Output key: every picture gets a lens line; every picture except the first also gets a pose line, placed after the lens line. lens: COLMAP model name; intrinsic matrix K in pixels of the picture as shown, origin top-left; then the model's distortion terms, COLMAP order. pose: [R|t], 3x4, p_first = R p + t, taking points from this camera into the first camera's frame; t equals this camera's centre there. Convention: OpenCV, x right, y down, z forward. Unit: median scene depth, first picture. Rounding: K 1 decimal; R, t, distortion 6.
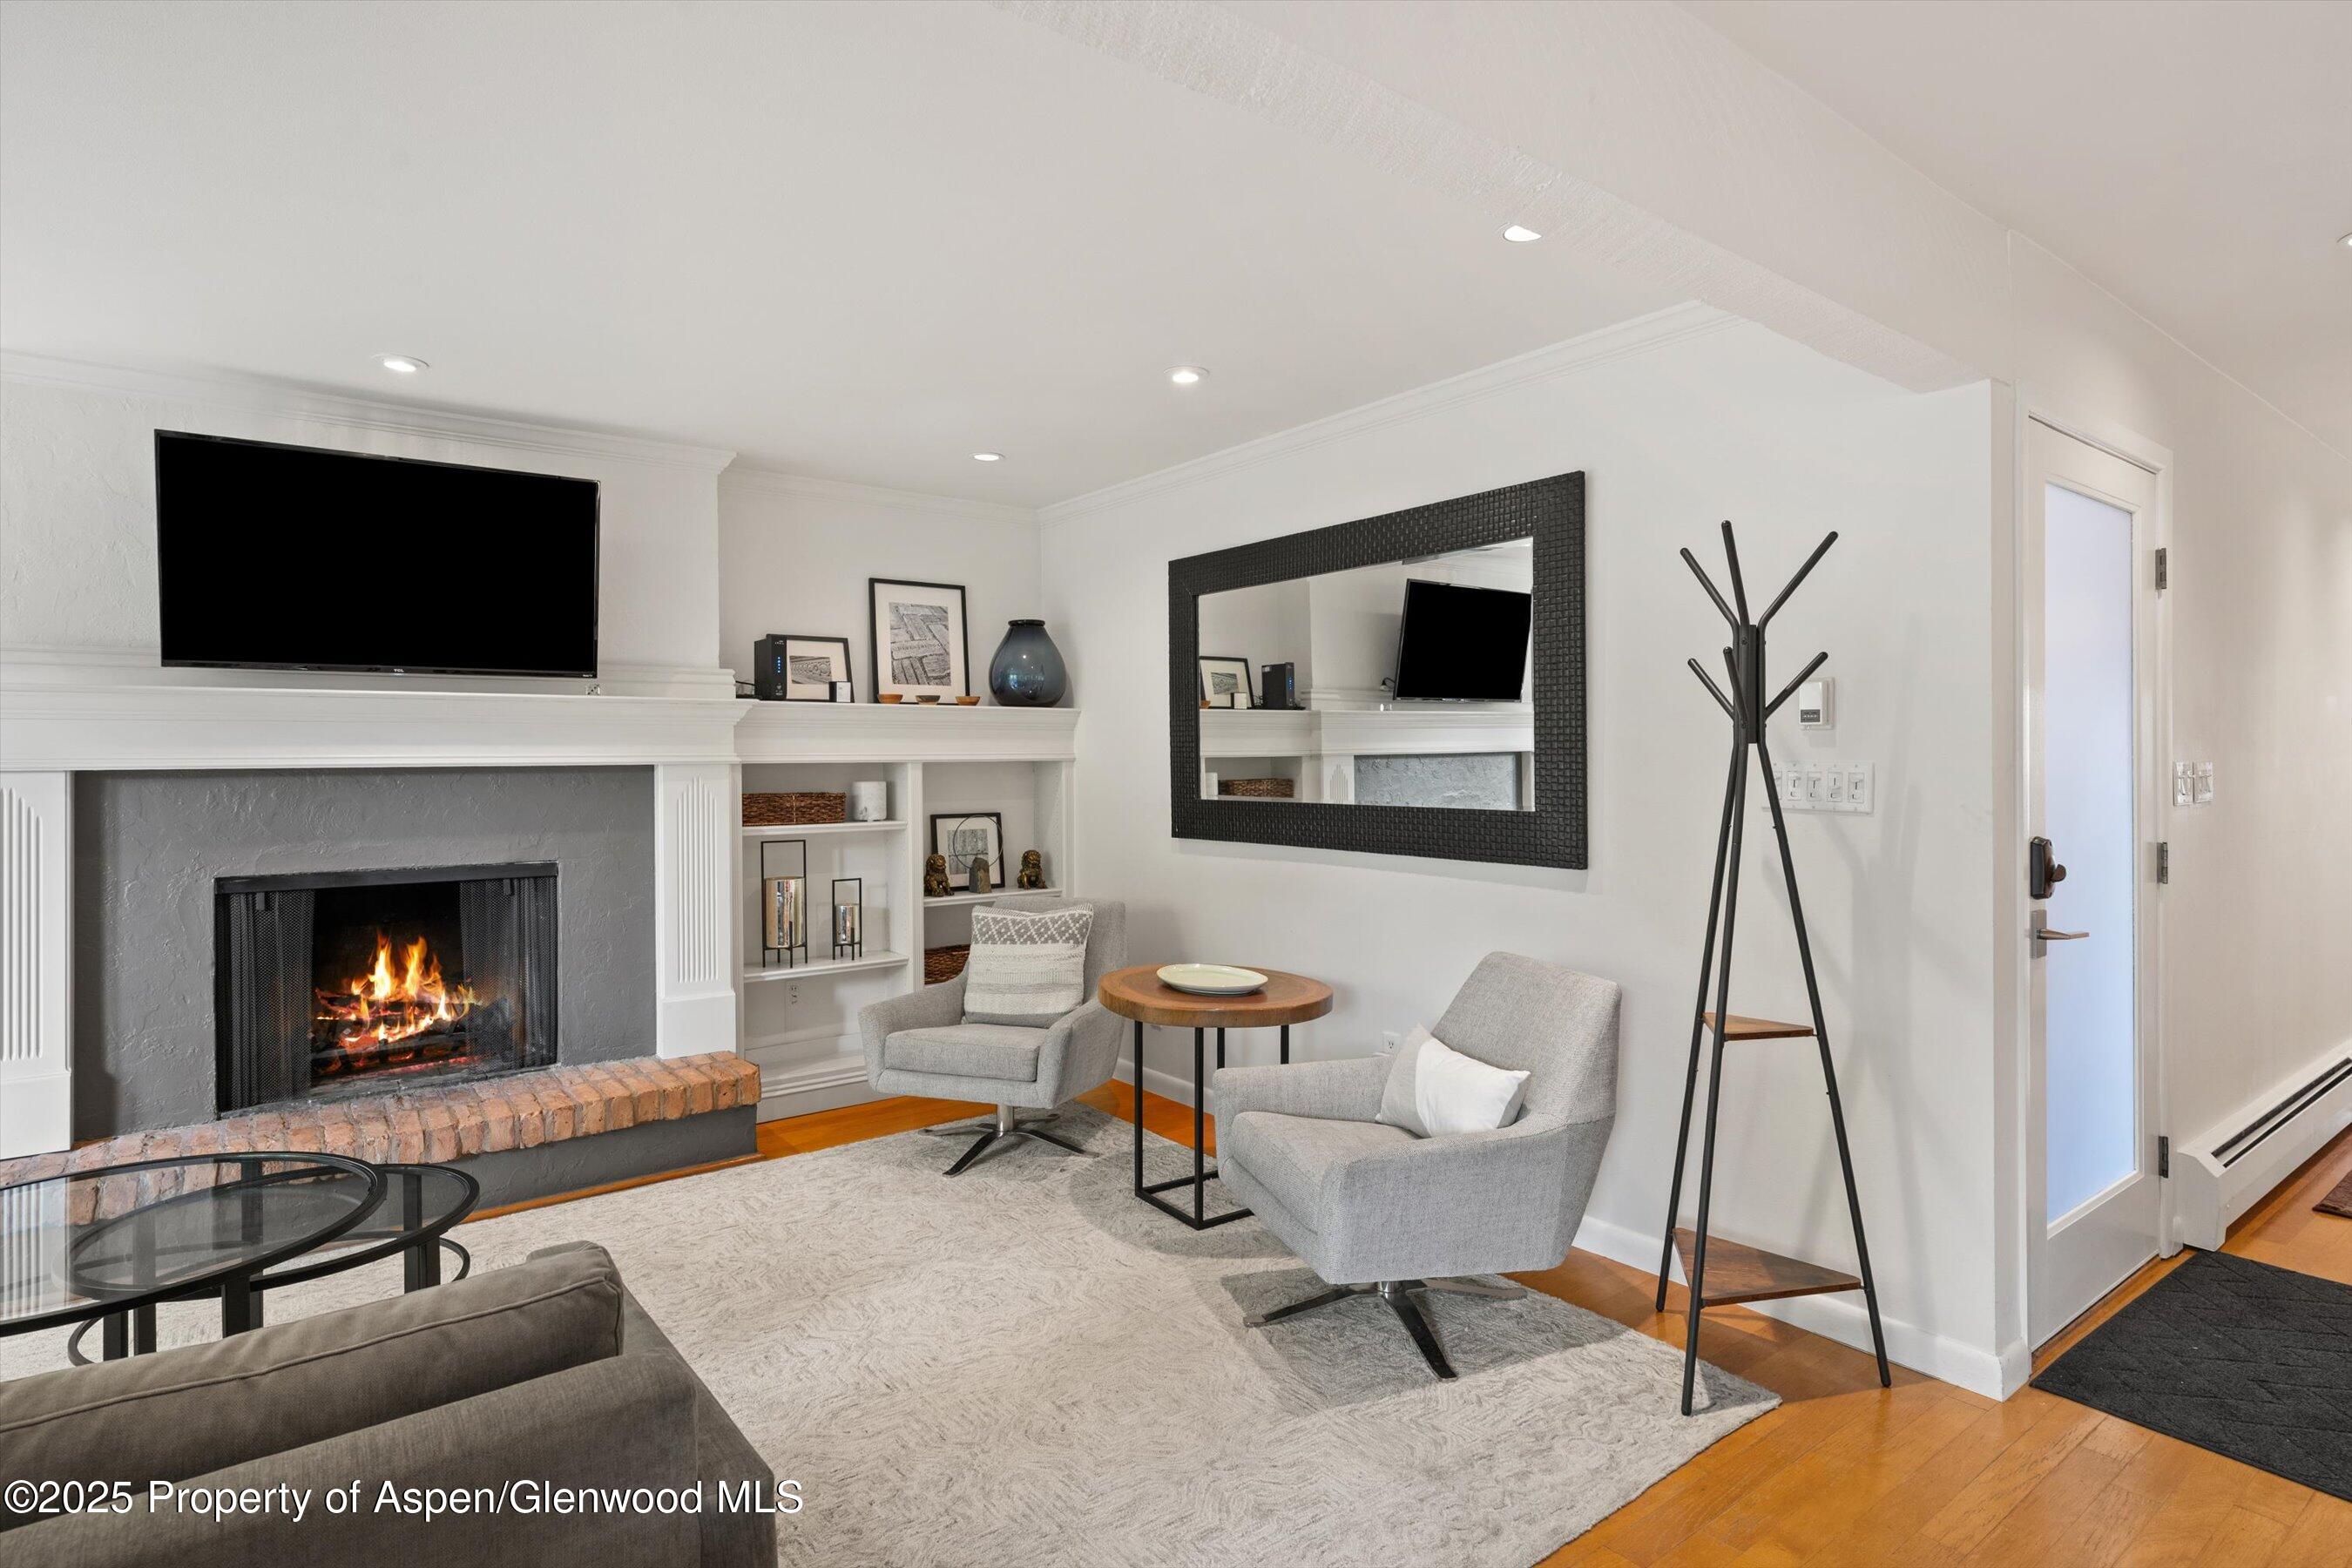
lens RADIAL K [[1213.0, 0, 1179.8], [0, 1213.0, 768.0], [0, 0, 1]] dist [0.003867, 0.000467]
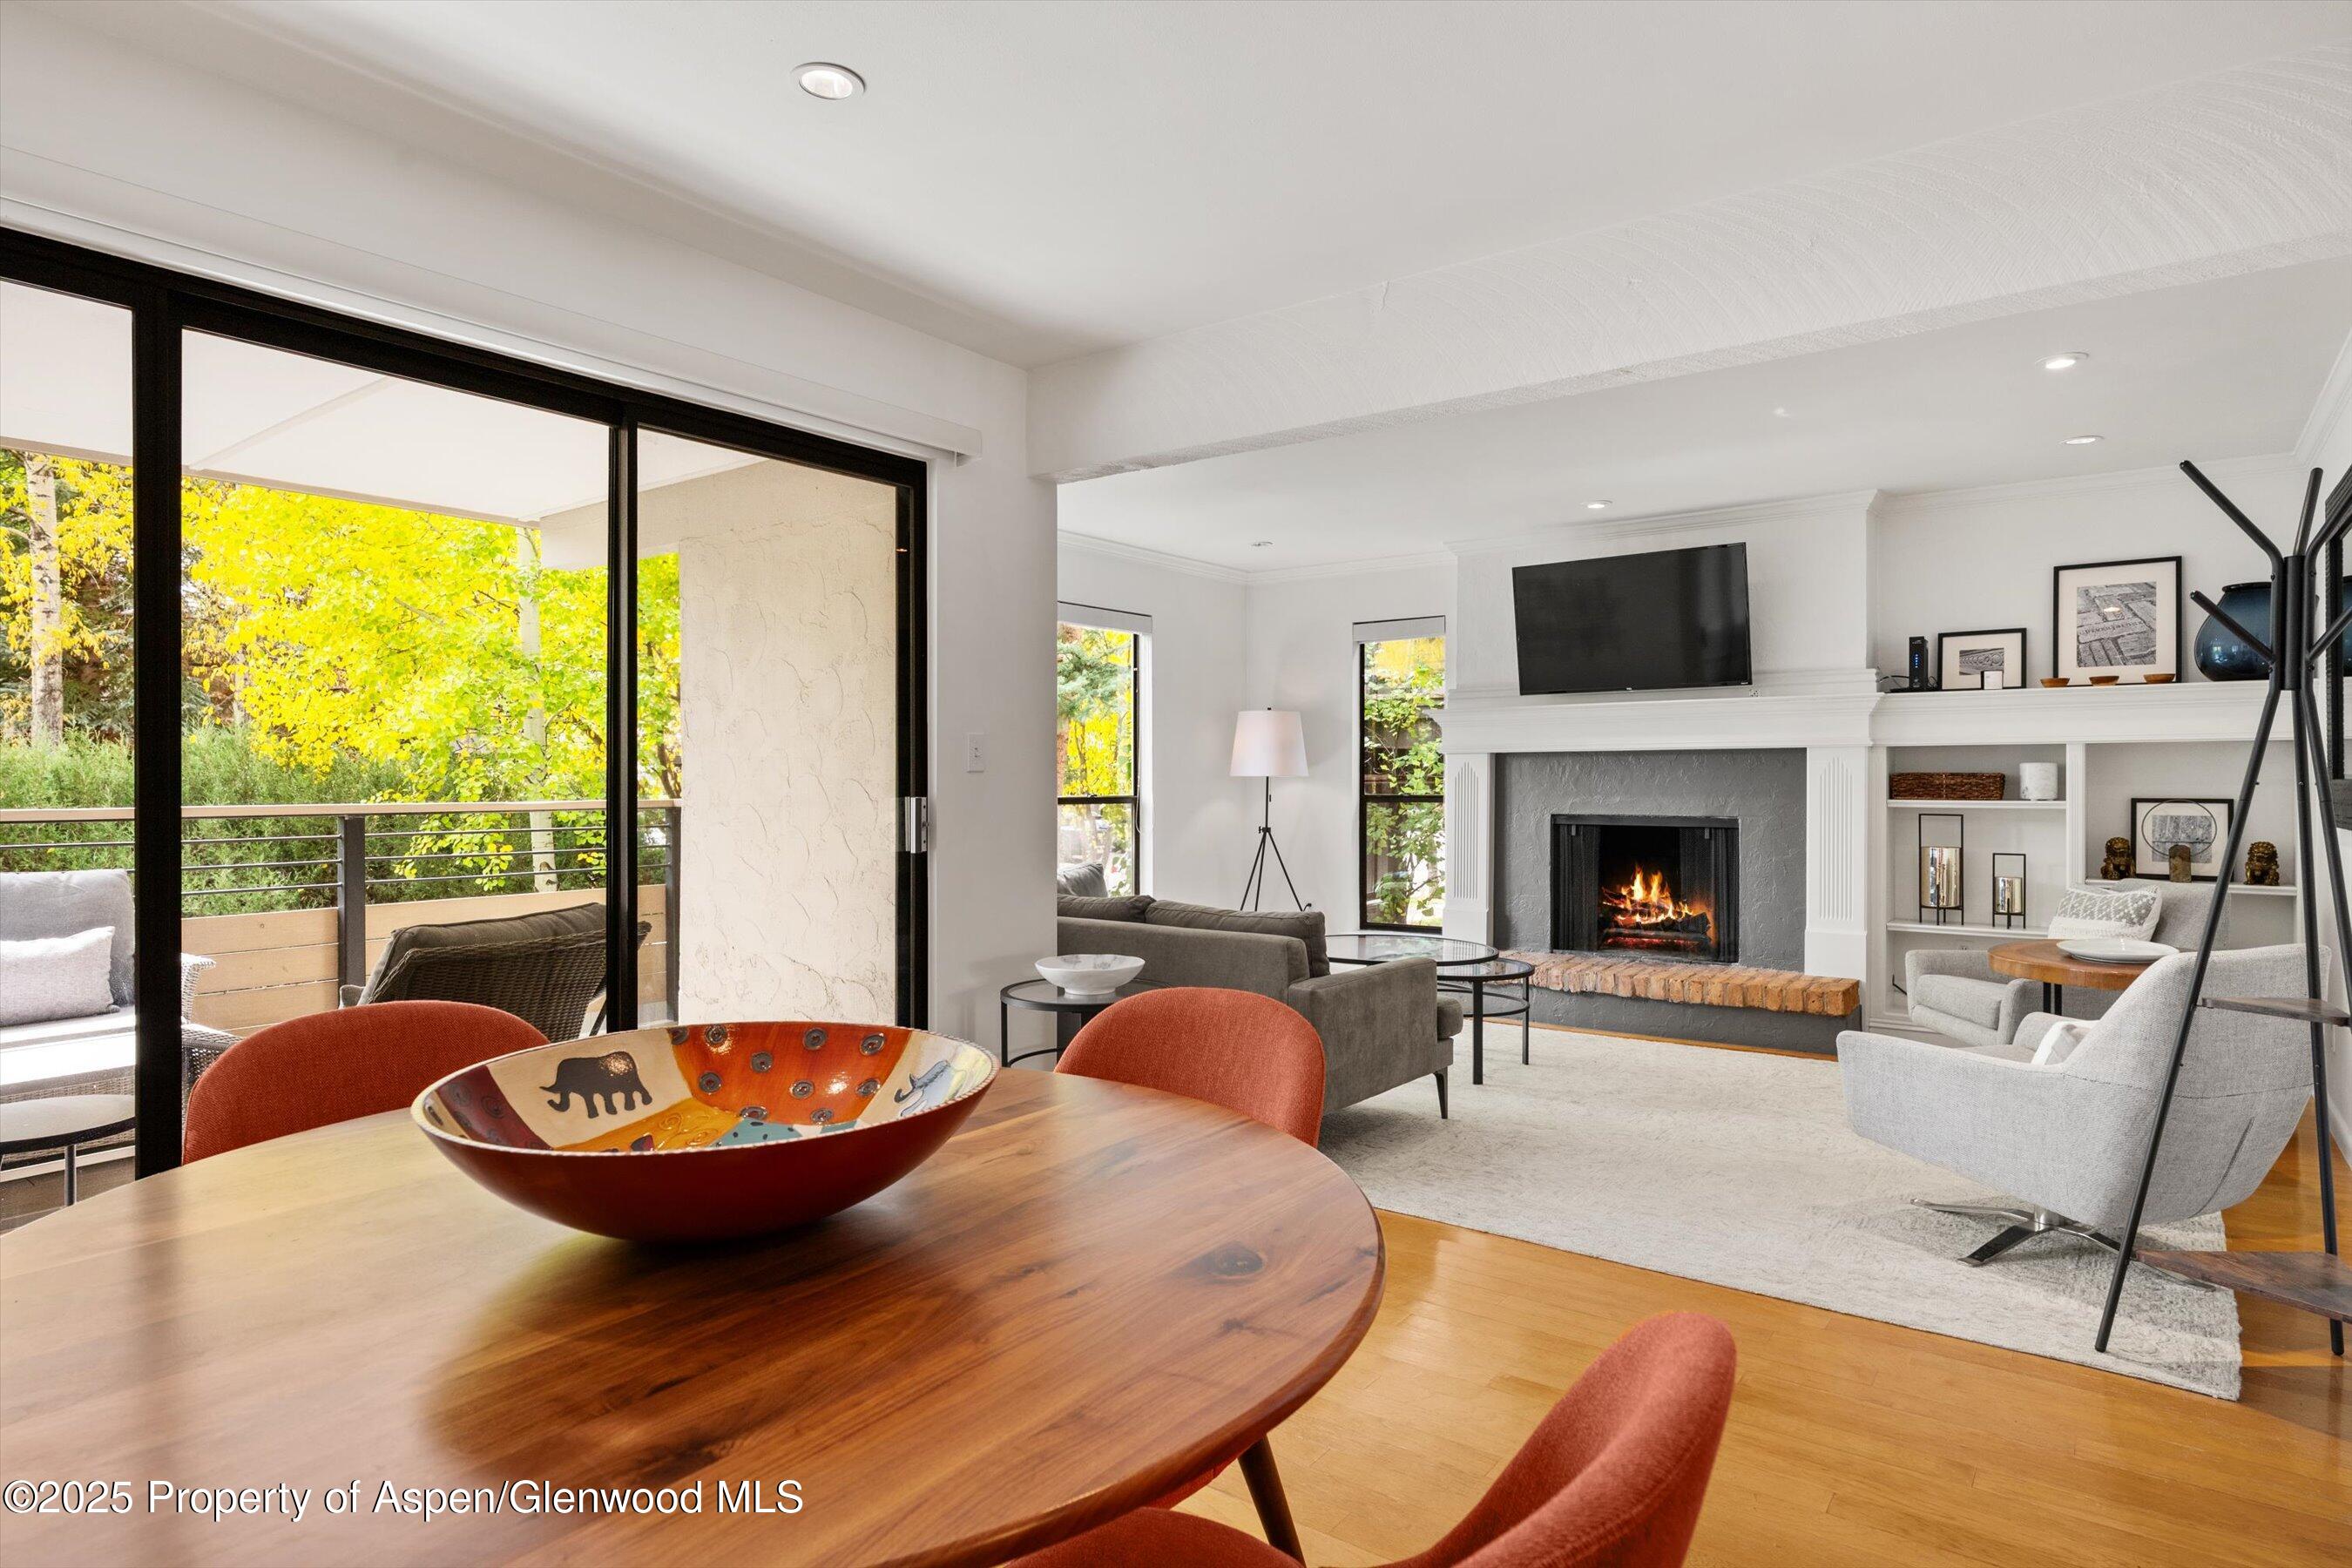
lens RADIAL K [[1303.9, 0, 1180.4], [0, 1303.9, 779.1], [0, 0, 1]] dist [0.001496, 0.000836]
pose [[0.280048, 0.005648, -0.959969, 0.742643], [-0.007248, 0.999967, 0.003769, 0.031408], [0.959959, 0.005902, 0.280080, -0.032322]]
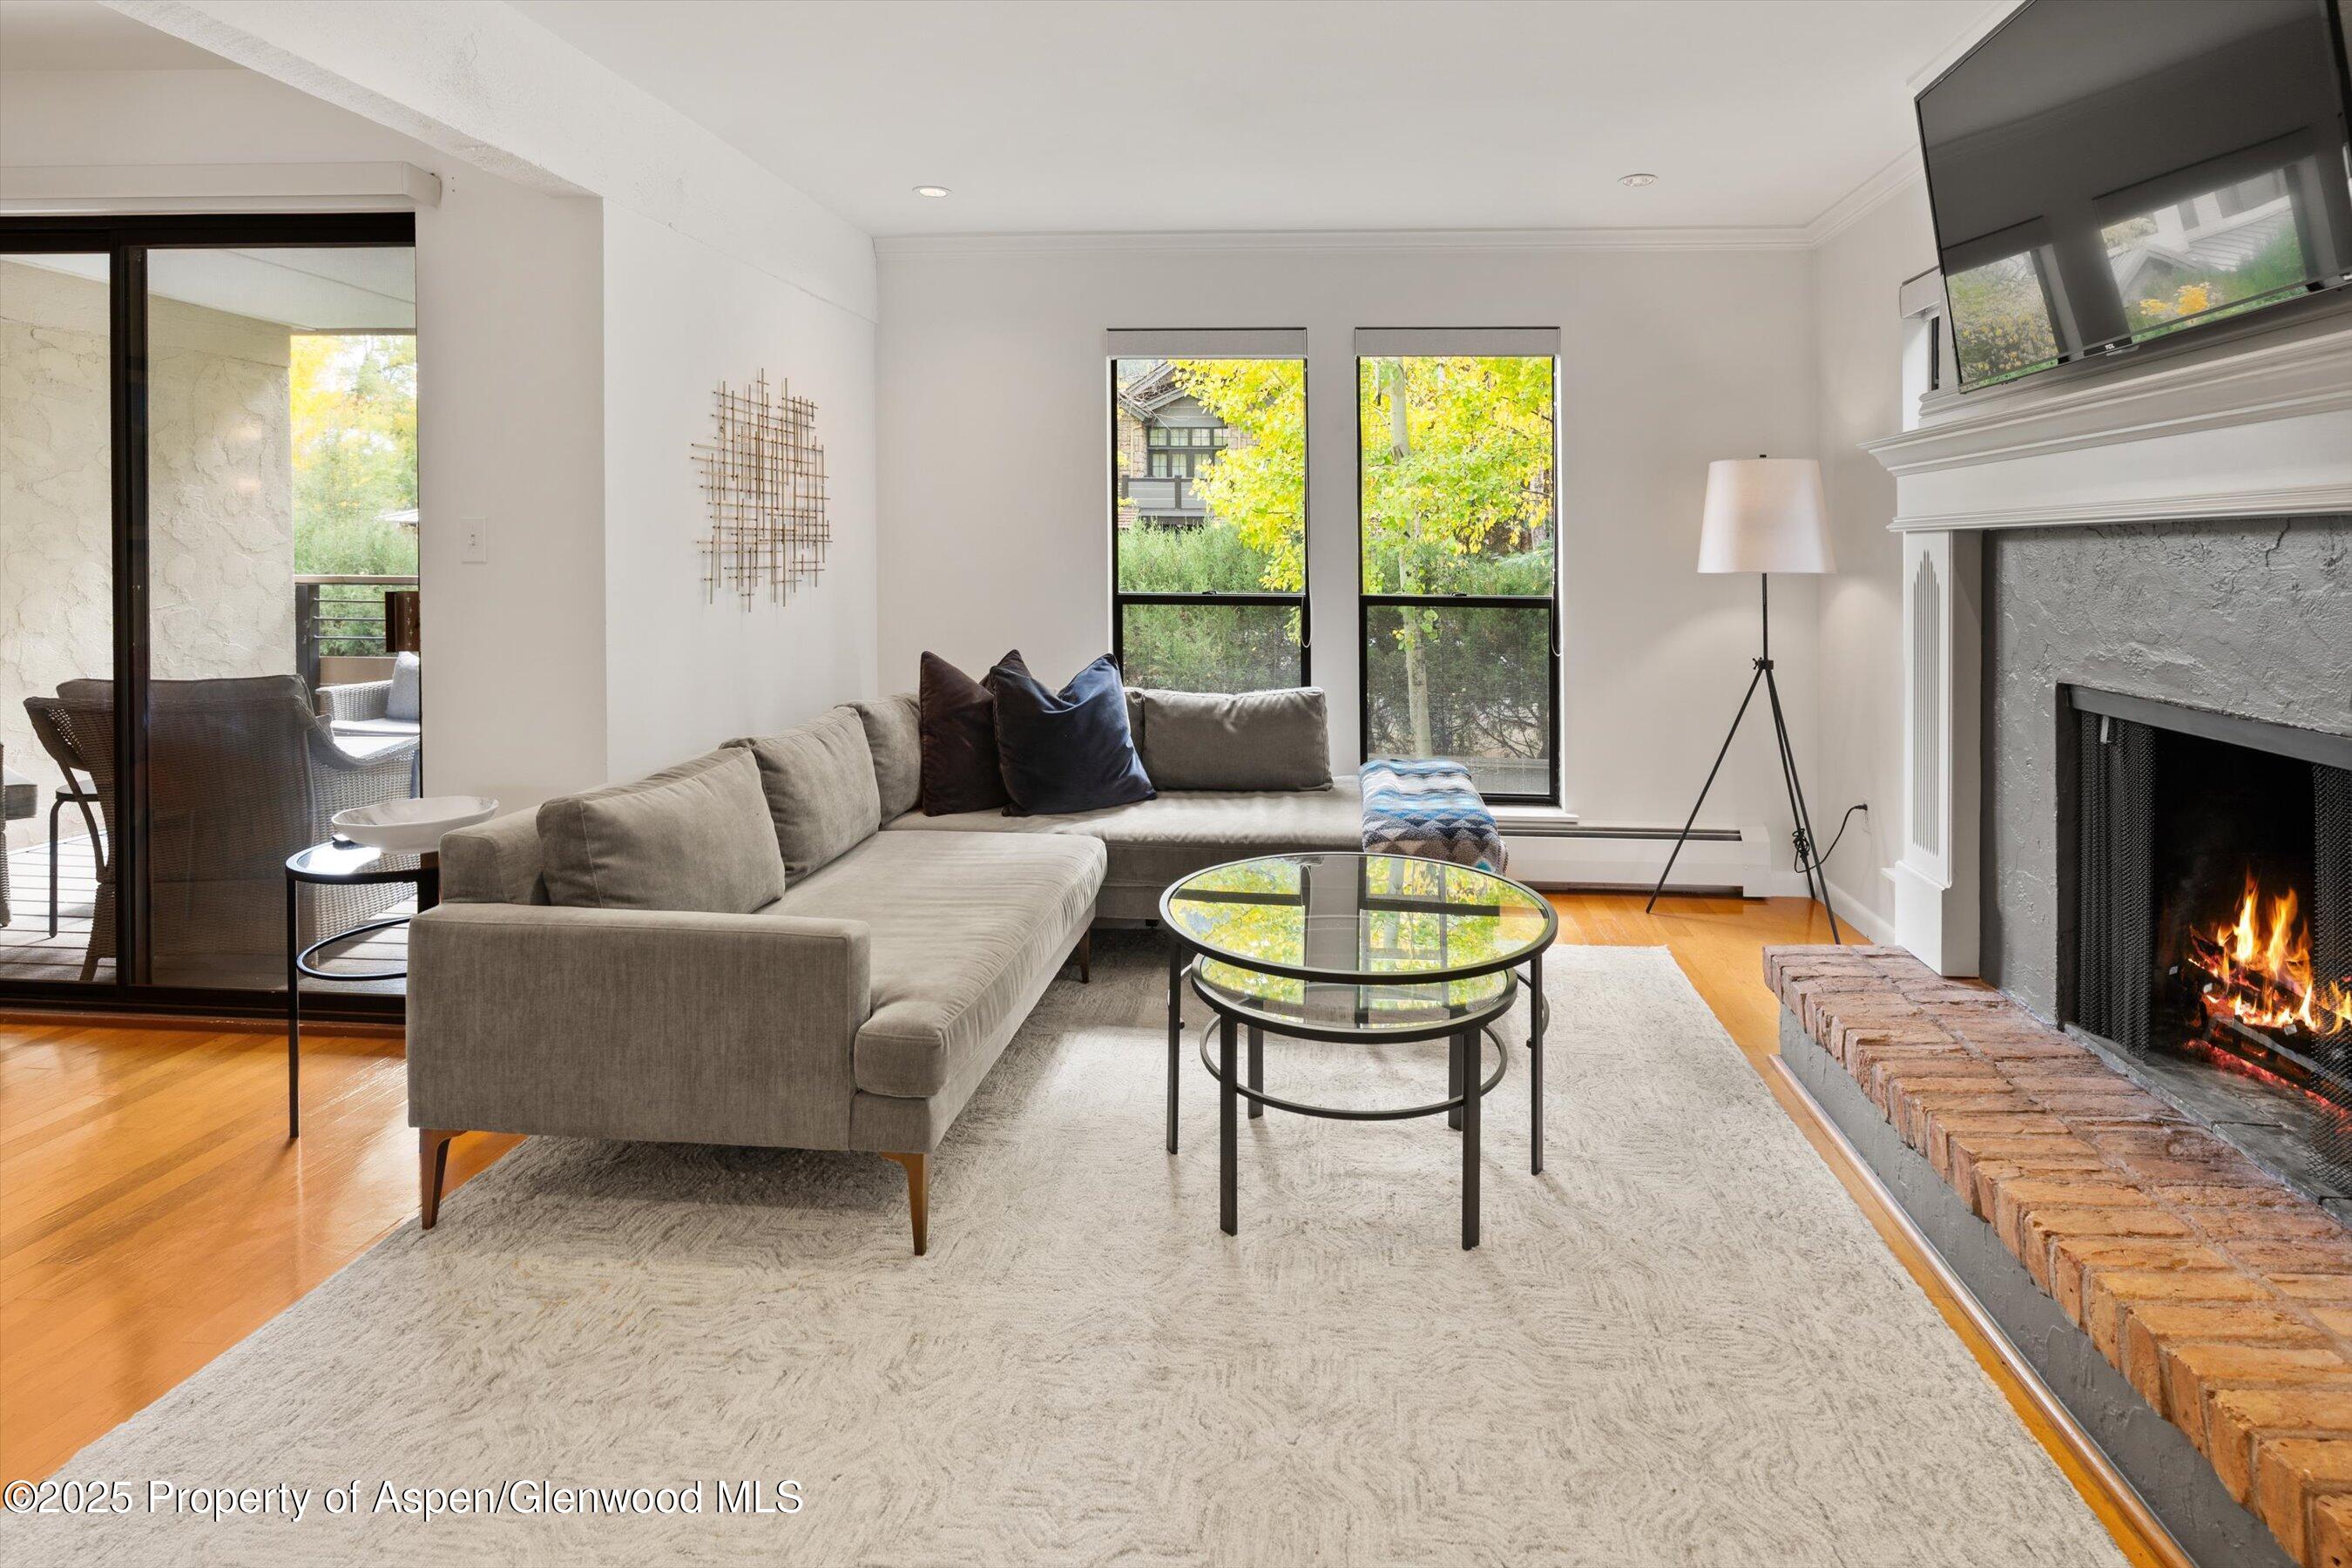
lens RADIAL K [[1245.0, 0, 1173.6], [0, 1245.0, 550.4], [0, 0, 1]] dist [0.001310, 0.000878]
pose [[-0.656362, 0.005406, -0.754427, 0.077185], [-0.010188, 0.999820, 0.016029, 0.006614], [0.754378, 0.018207, -0.656188, 0.930636]]
